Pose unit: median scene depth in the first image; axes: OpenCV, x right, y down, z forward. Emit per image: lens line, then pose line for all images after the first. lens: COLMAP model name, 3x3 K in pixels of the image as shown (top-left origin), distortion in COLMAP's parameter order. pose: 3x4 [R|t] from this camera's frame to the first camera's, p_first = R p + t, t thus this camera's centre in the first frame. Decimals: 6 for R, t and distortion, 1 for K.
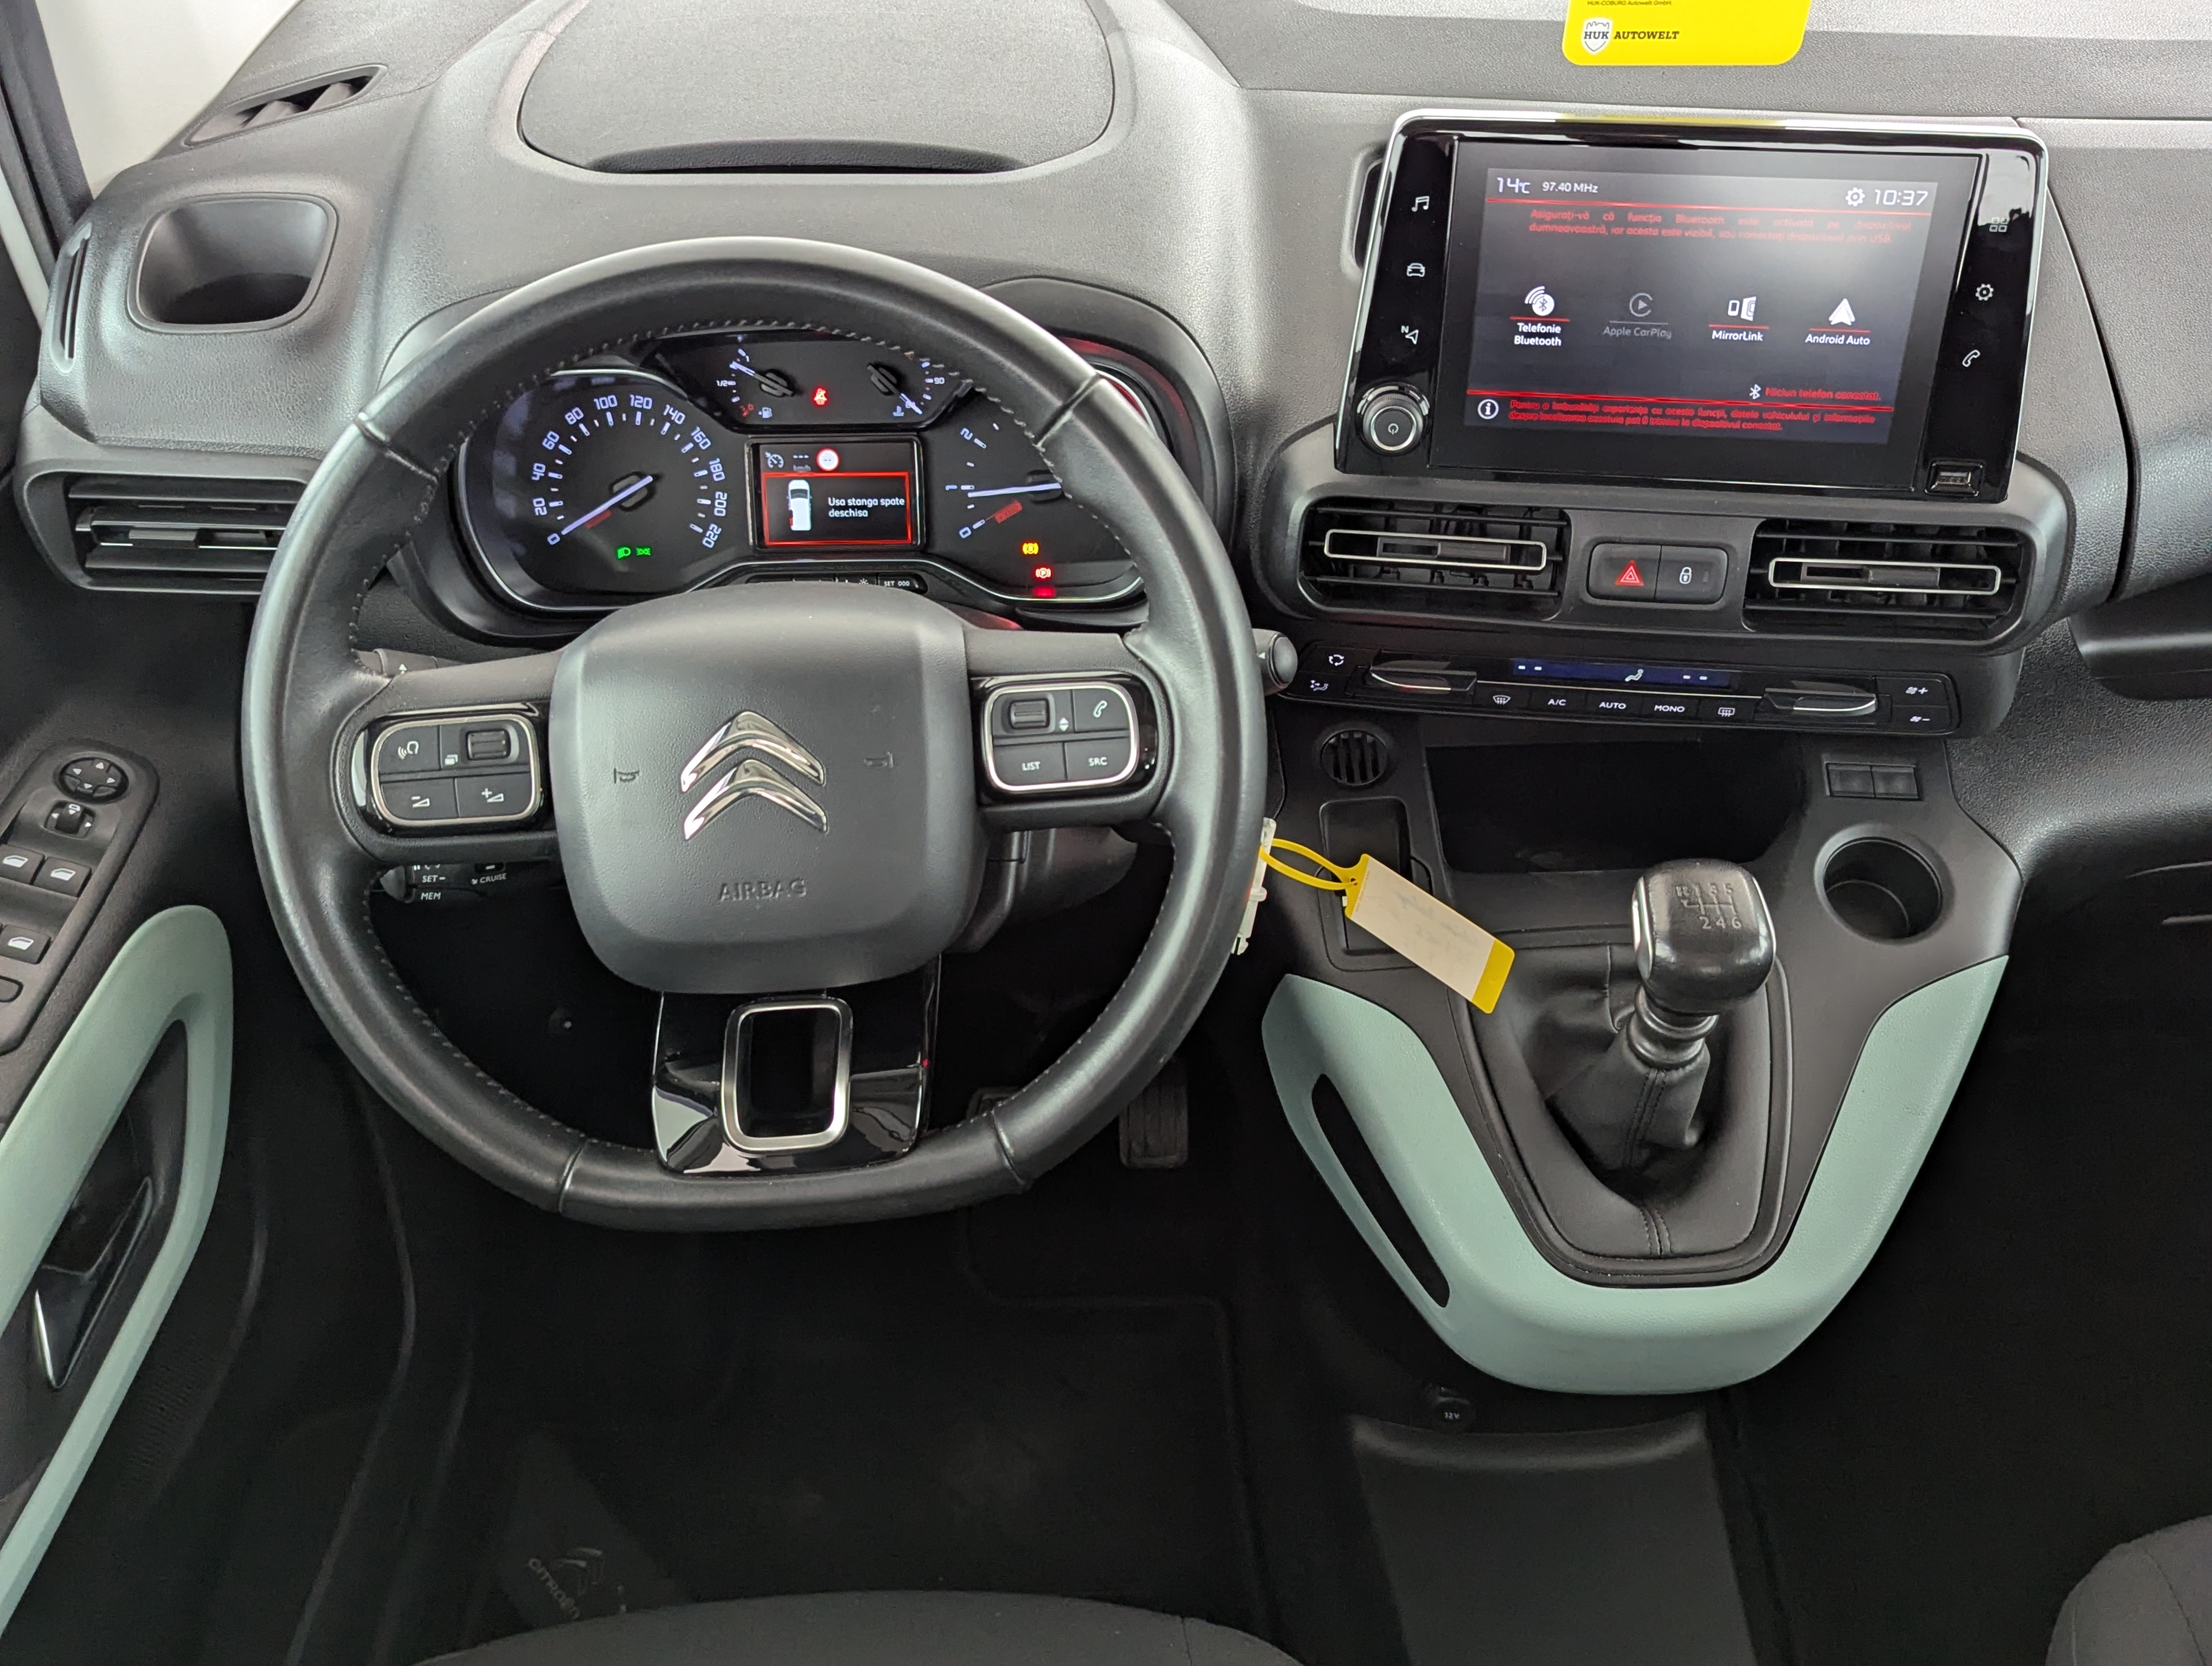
lens RADIAL K [[2078.2, 0, 1106.8], [0, 2078.2, 834.3], [0, 0, 1]] dist [0.019330, 0.000000]
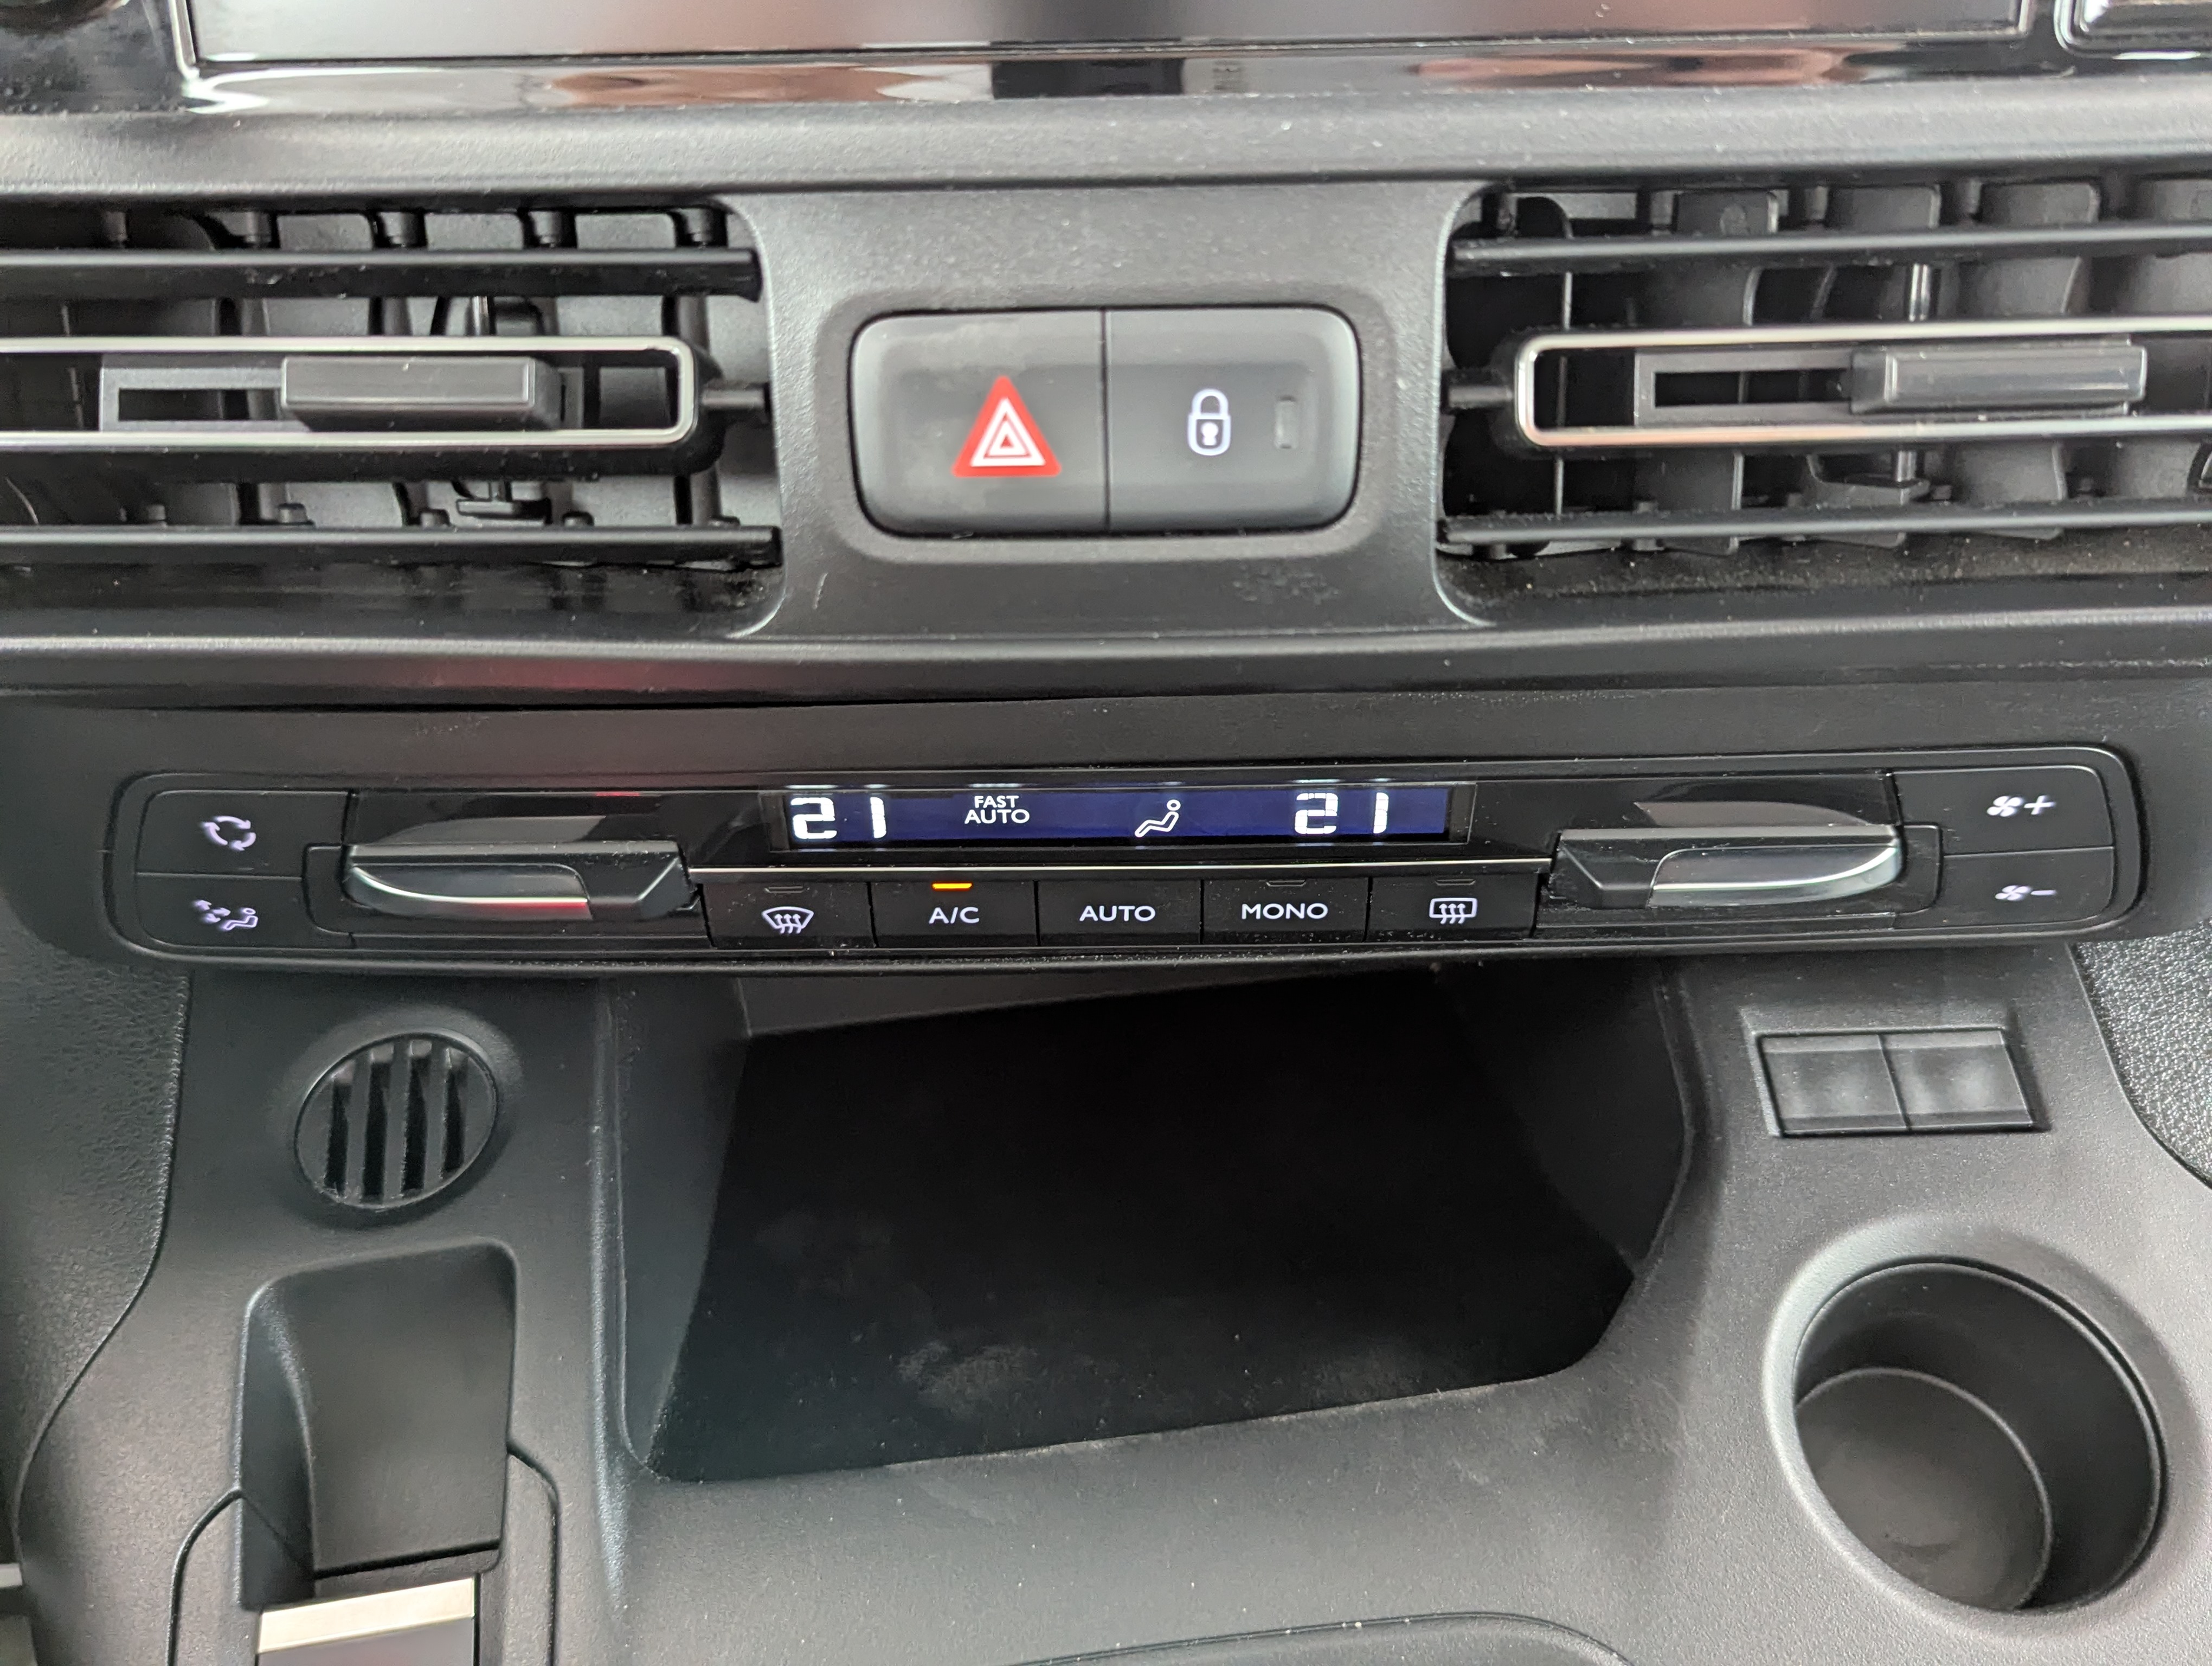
lens RADIAL K [[2078.2, 0, 1114.8], [0, 2078.2, 831.7], [0, 0, 1]] dist [0.019330, 0.000000]
pose [[0.994816, -0.068146, 0.075485, 0.239646], [0.074906, 0.993059, -0.090679, -0.049226], [-0.068782, 0.095863, 0.993015, 0.734435]]
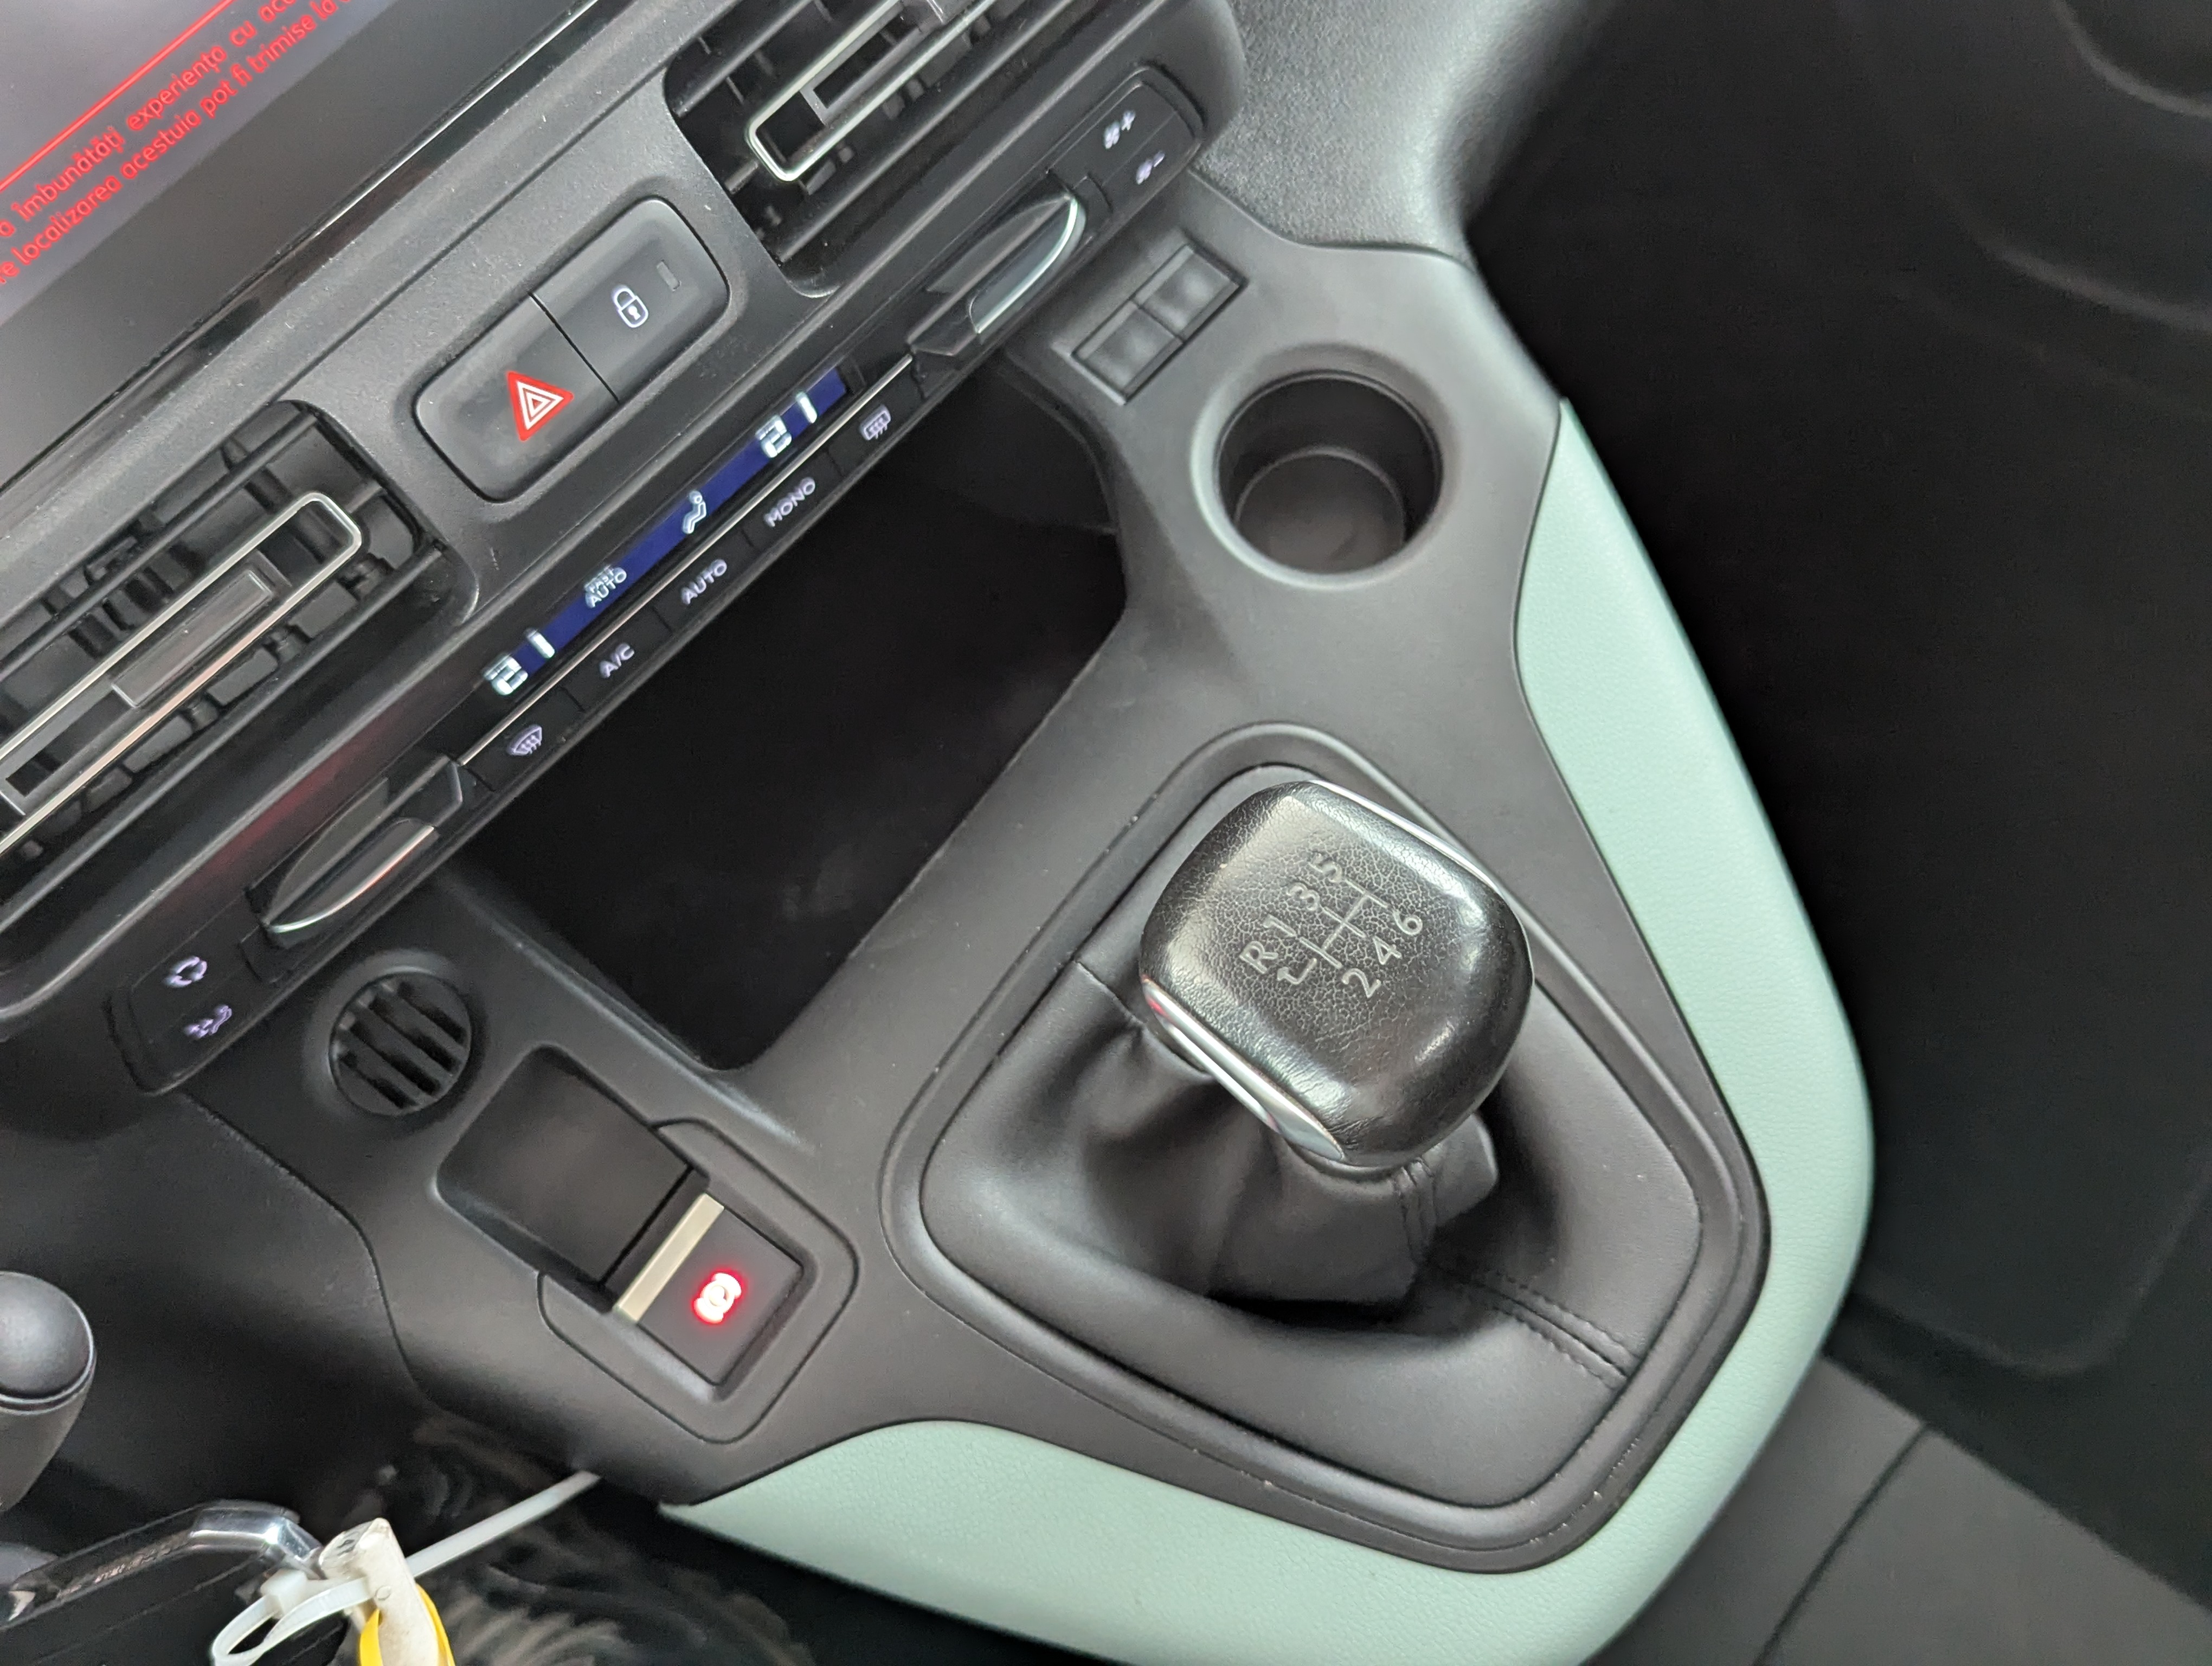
lens RADIAL K [[2078.2, 0, 1080.1], [0, 2078.2, 822.2], [0, 0, 1]] dist [0.019330, 0.000000]
pose [[0.638660, -0.738641, 0.215693, 0.171554], [0.681018, 0.673065, 0.288440, -0.112587], [-0.358229, -0.037324, 0.932887, 0.583602]]
